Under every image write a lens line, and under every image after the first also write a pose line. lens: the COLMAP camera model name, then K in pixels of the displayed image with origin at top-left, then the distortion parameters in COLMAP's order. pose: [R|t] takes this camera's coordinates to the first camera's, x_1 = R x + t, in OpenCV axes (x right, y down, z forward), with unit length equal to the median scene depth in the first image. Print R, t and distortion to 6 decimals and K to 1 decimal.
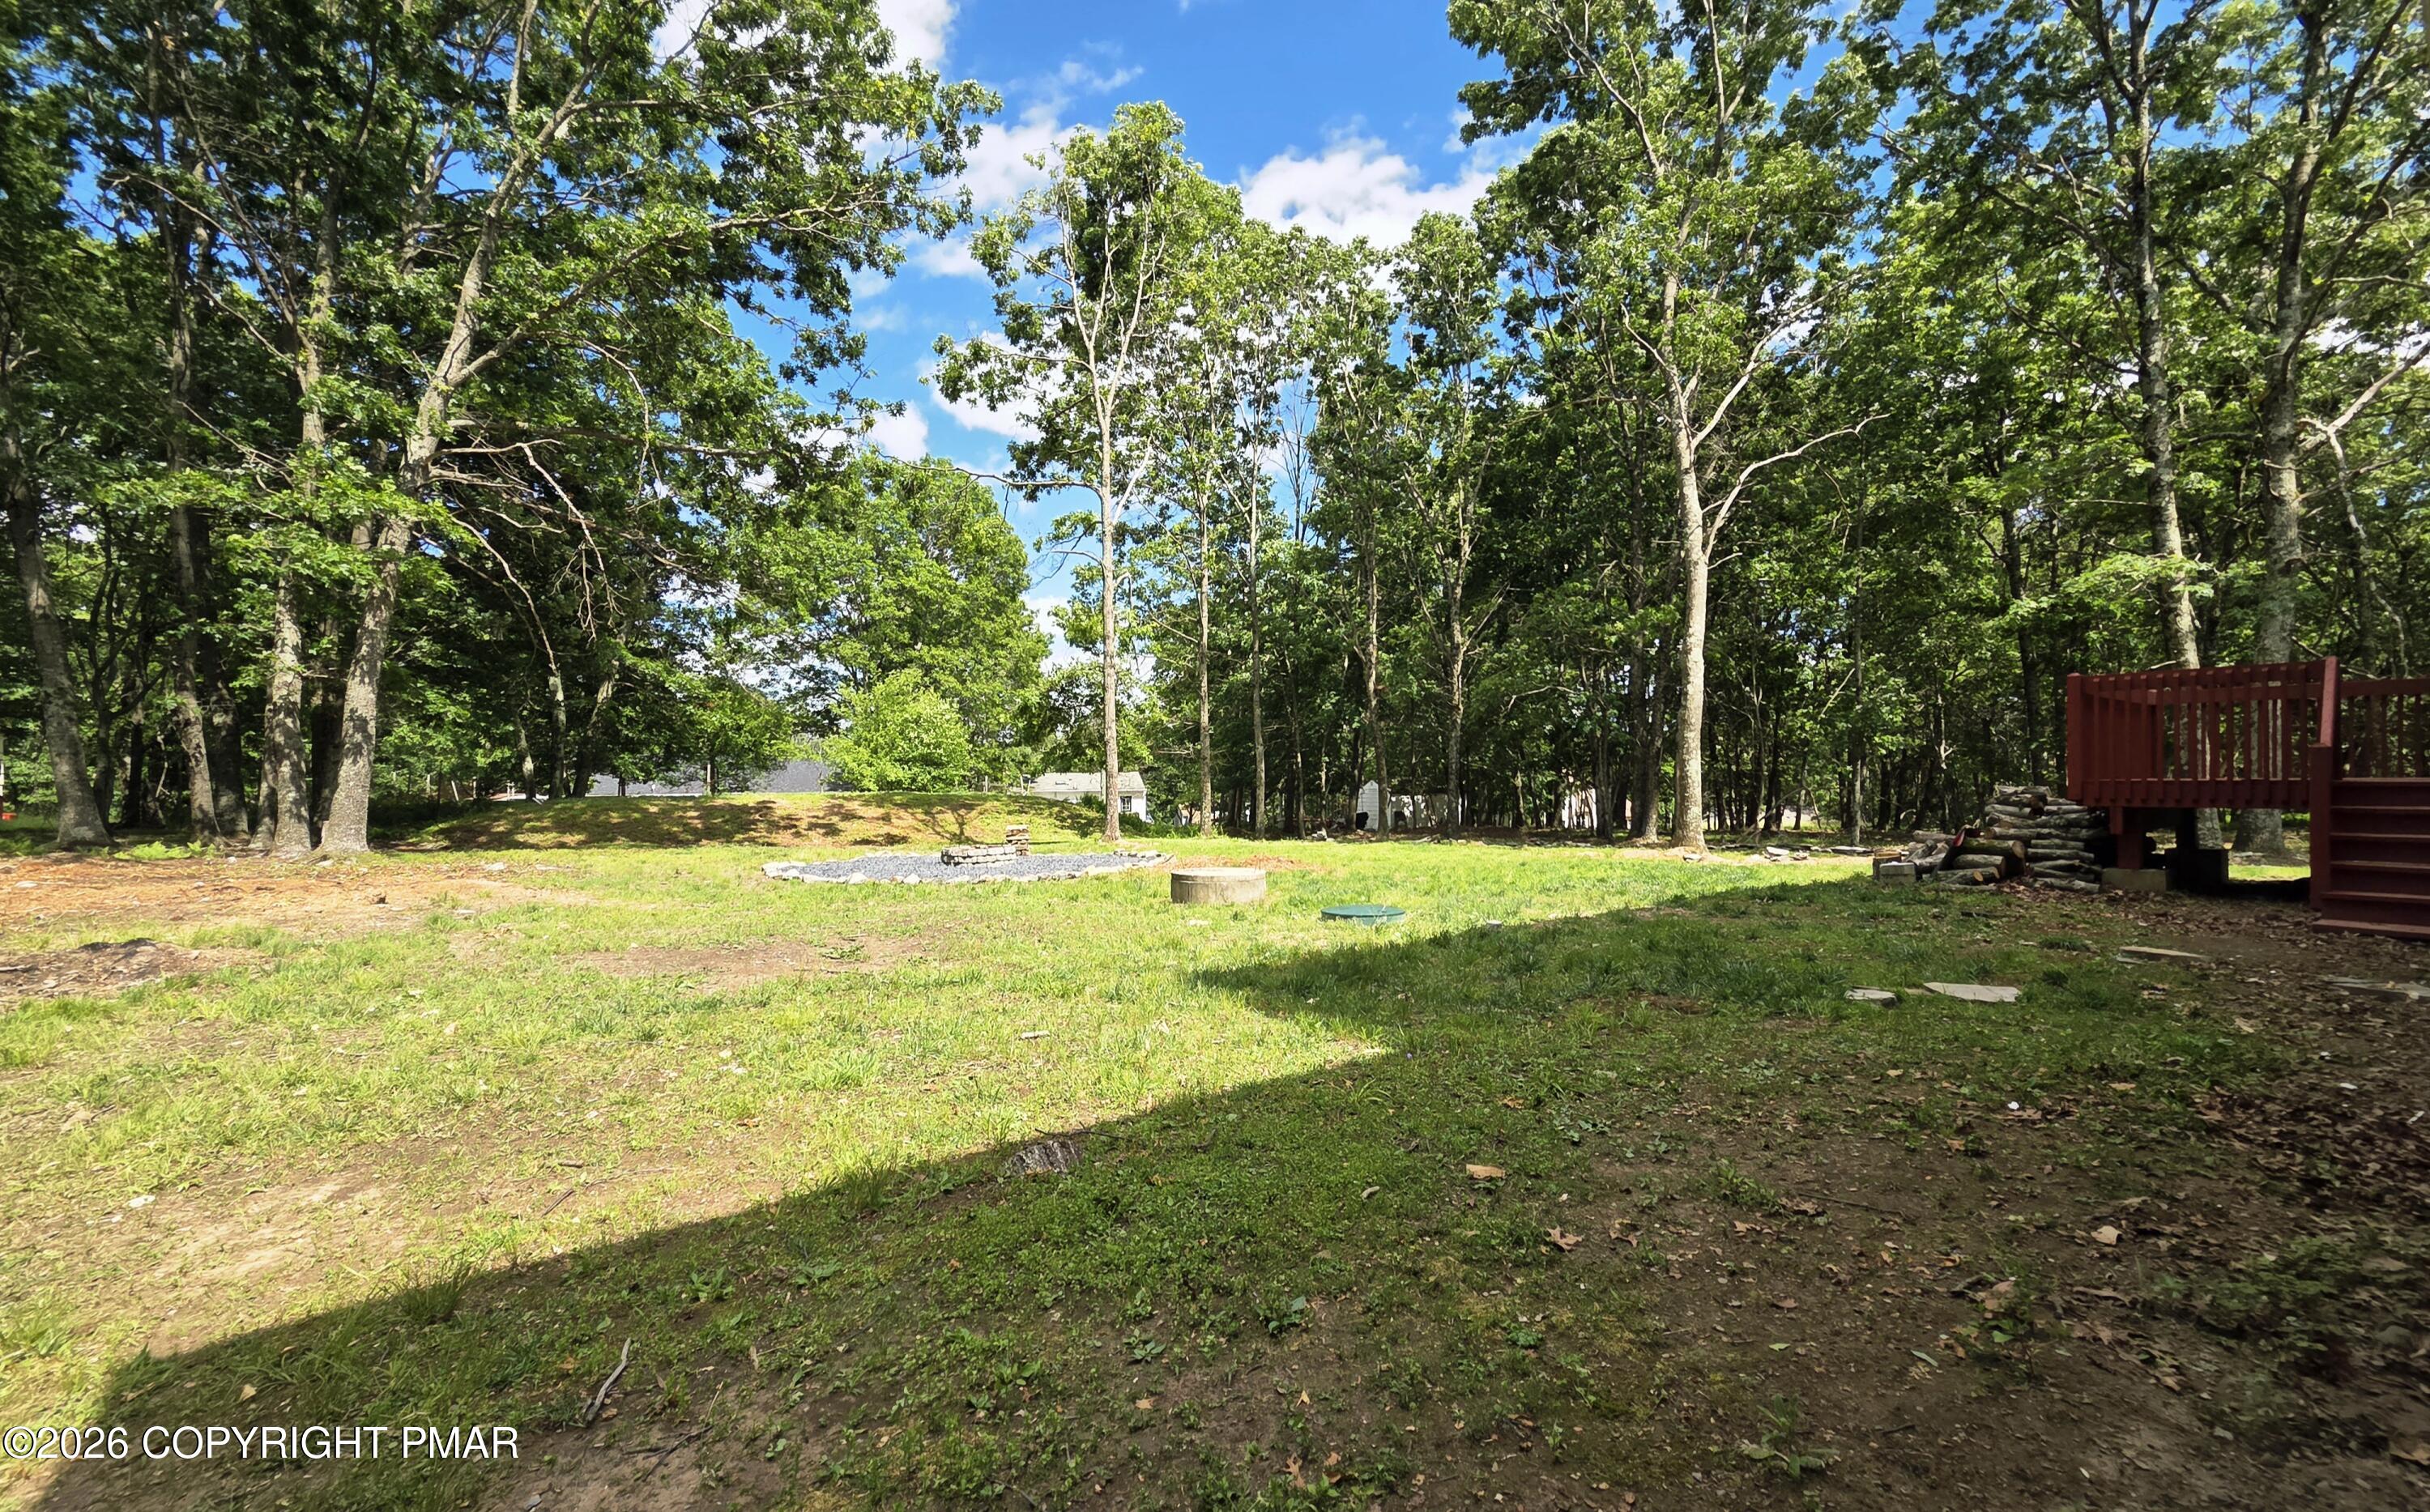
lens RADIAL K [[930.3, 0, 1215.0], [0, 930.3, 756.0], [0, 0, 1]] dist [-0.000420, -0.000009]
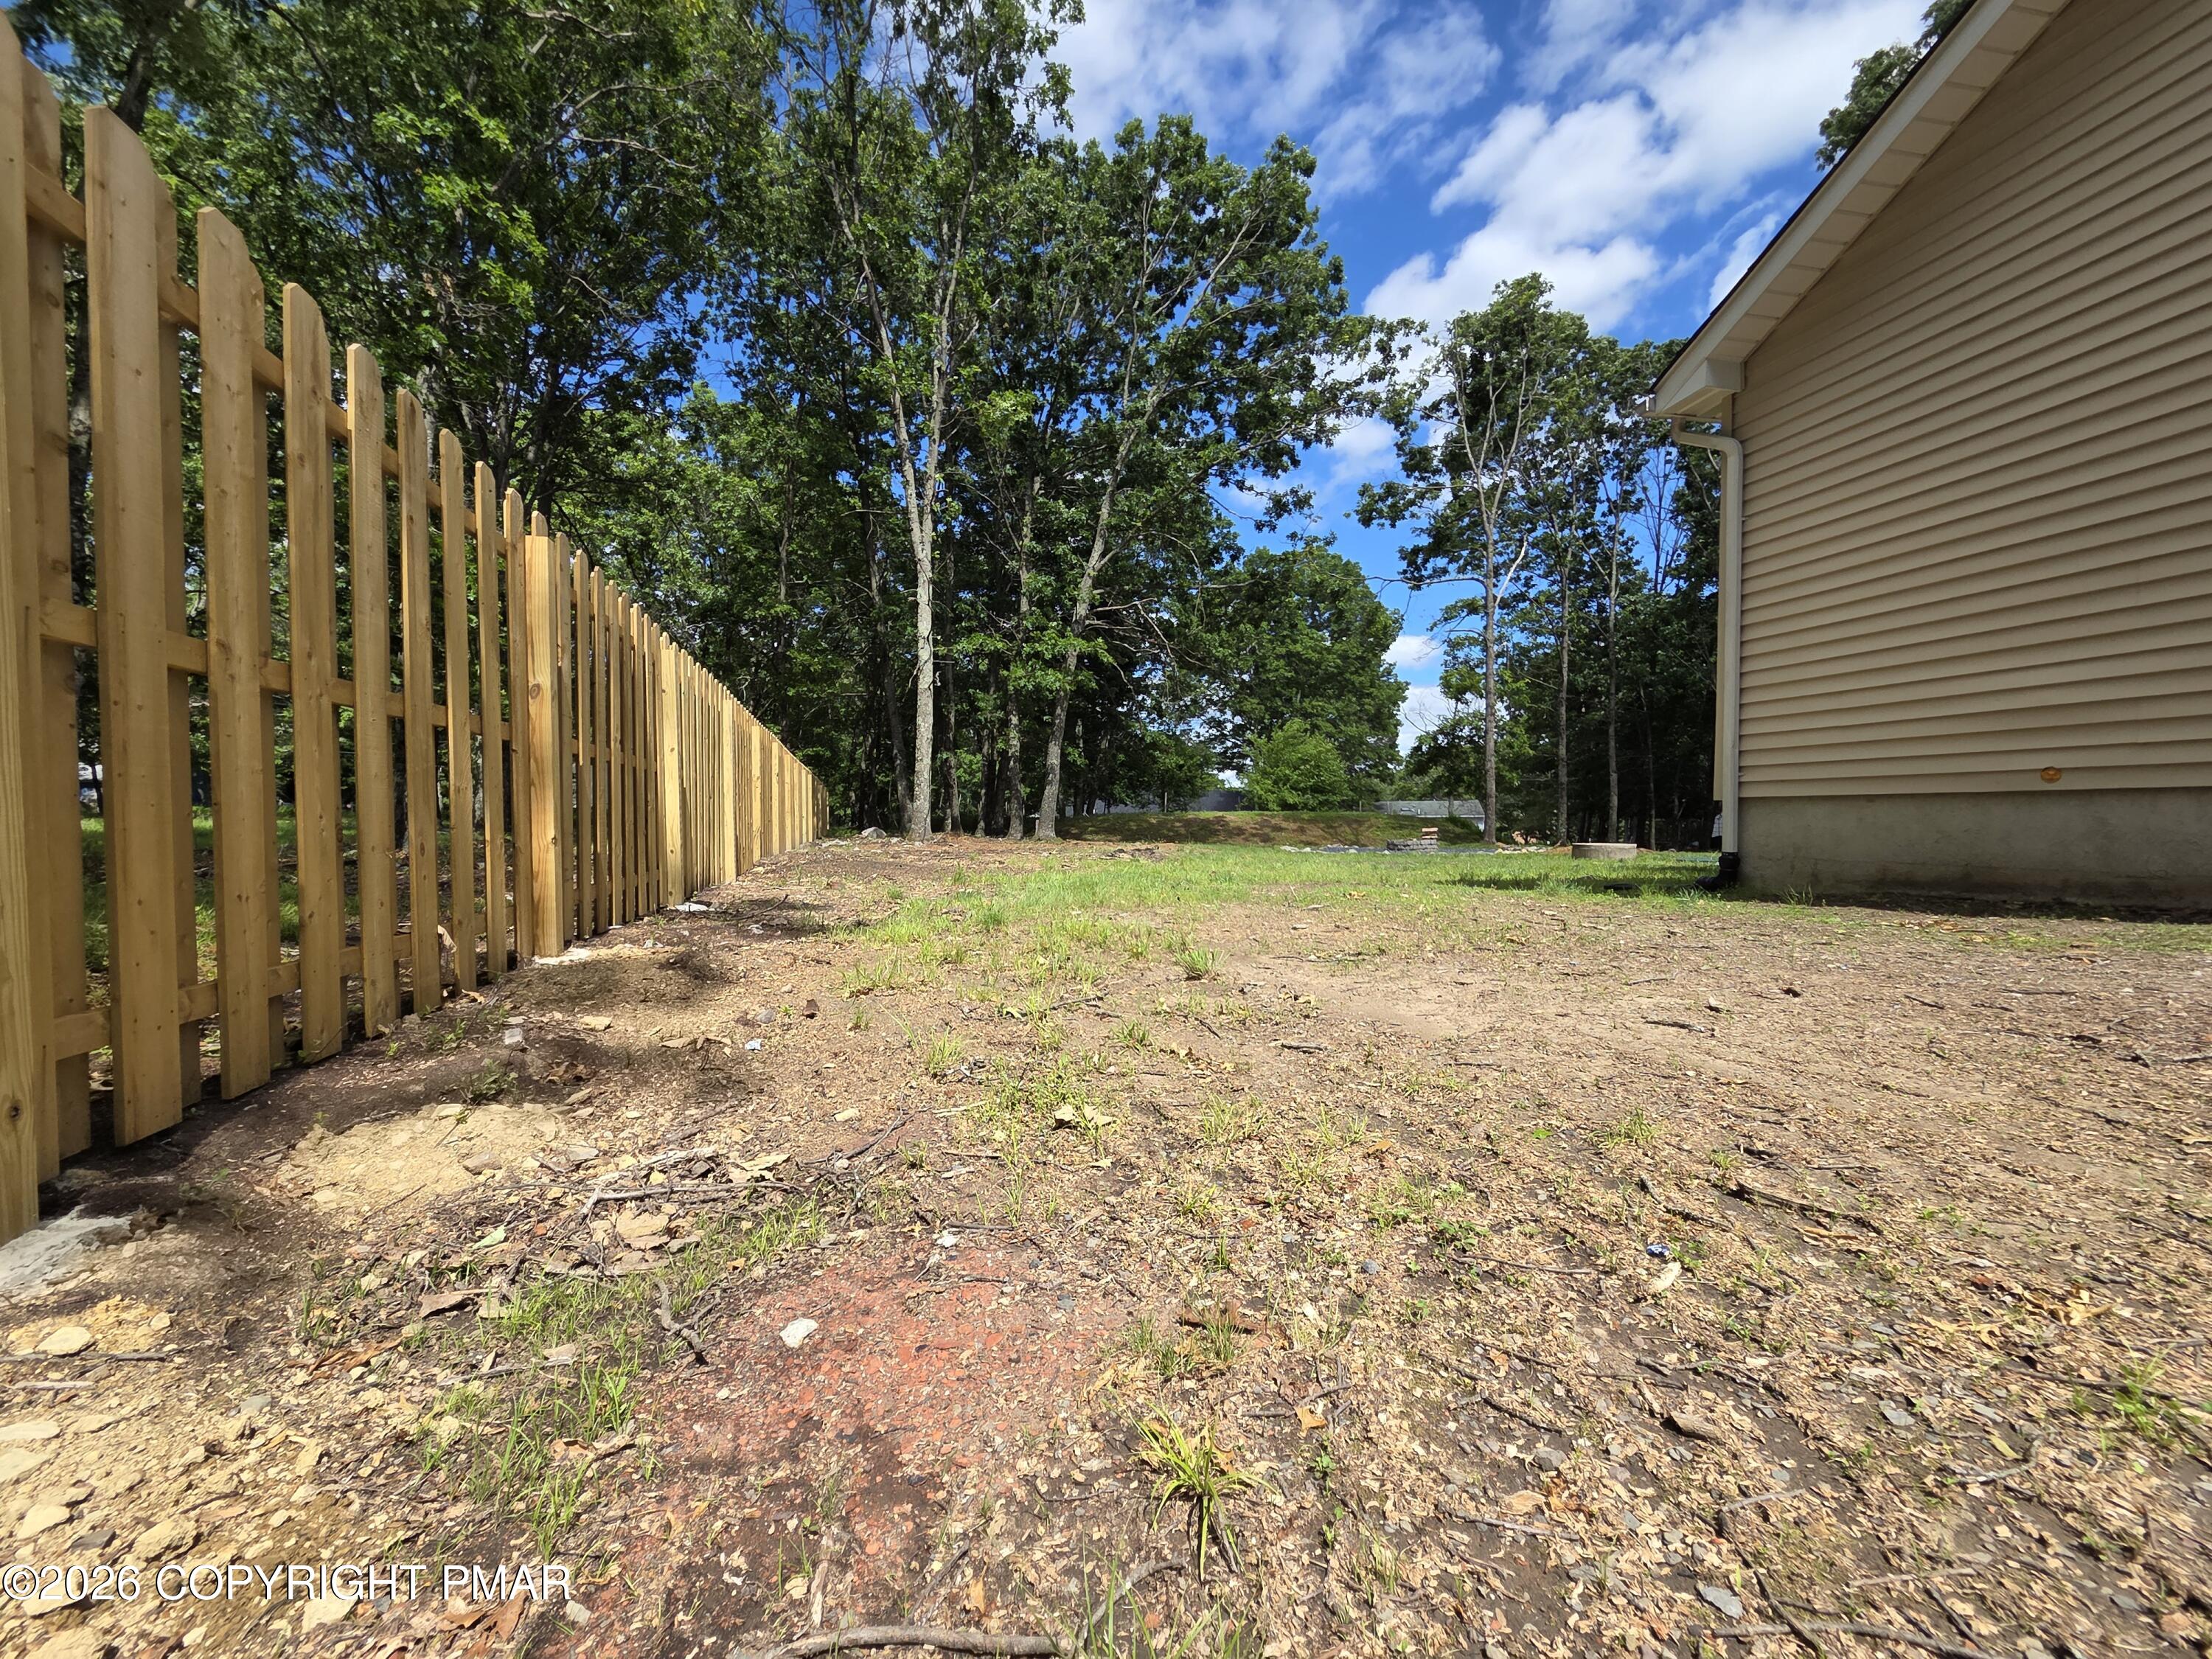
lens RADIAL K [[894.9, 0, 1106.0], [0, 894.9, 829.5], [0, 0, 1]] dist [0.001369, -0.000399]
pose [[0.900198, 0.014951, -0.435225, -0.040178], [0.004827, 0.999007, 0.044302, 0.005817], [0.435455, -0.041981, 0.899231, -0.311142]]
